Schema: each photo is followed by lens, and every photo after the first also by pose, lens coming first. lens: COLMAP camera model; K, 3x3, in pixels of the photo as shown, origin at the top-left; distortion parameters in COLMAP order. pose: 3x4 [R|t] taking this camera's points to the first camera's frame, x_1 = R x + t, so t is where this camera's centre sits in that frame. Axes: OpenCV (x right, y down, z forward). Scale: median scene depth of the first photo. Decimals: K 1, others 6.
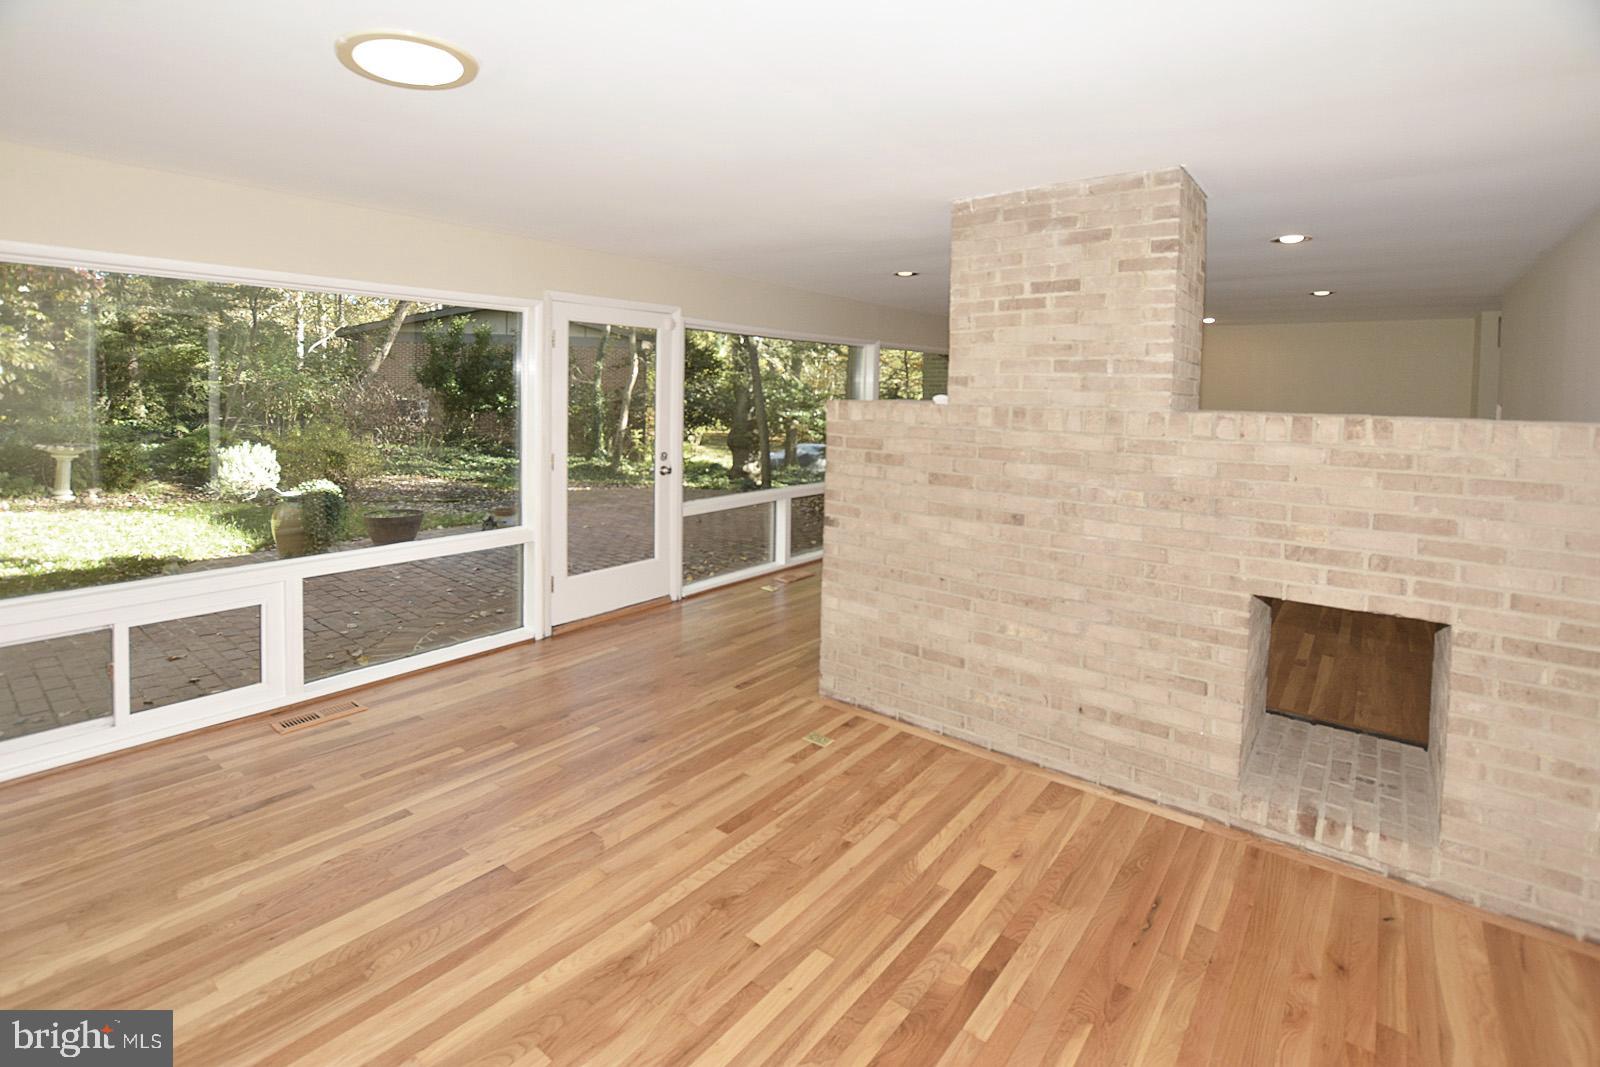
lens RADIAL K [[758.5, 0, 782.3], [0, 758.5, 450.3], [0, 0, 1]] dist [-0.036024, 0.004496]
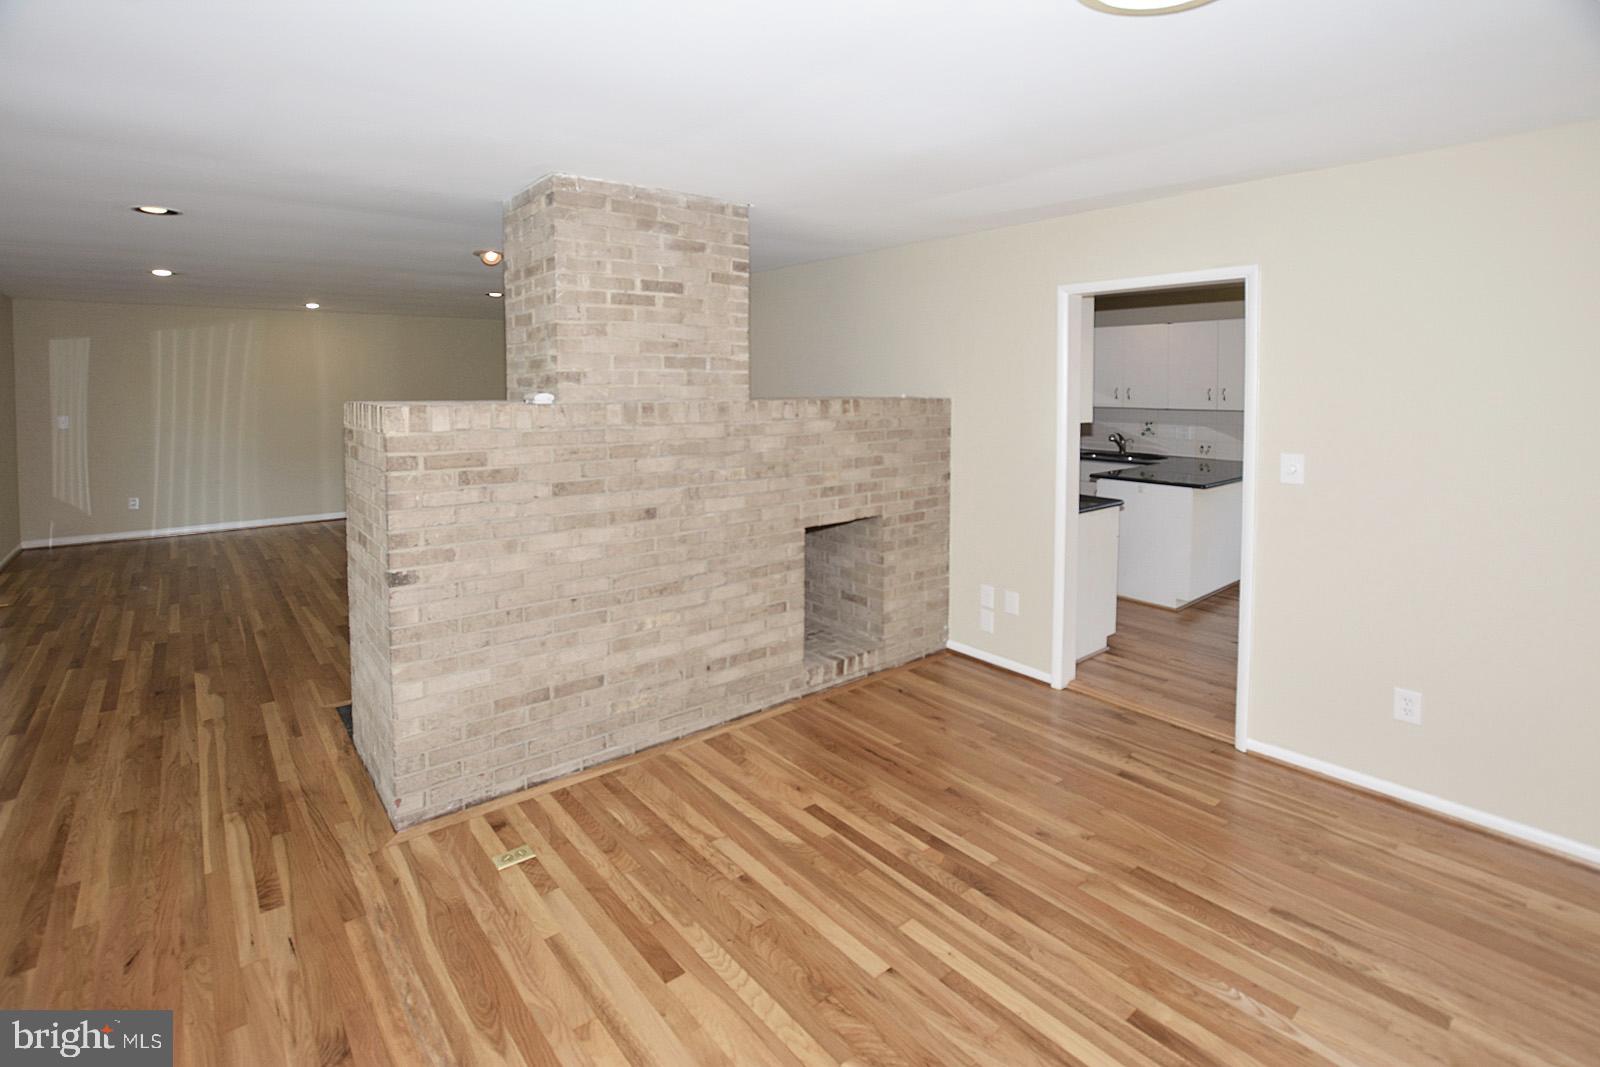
lens RADIAL K [[758.5, 0, 782.3], [0, 758.5, 450.3], [0, 0, 1]] dist [-0.036024, 0.004496]
pose [[0.211249, -0.097358, 0.972572, -0.647317], [0.087441, 0.992920, 0.080402, -0.060406], [-0.973513, 0.068058, 0.218266, 0.616444]]
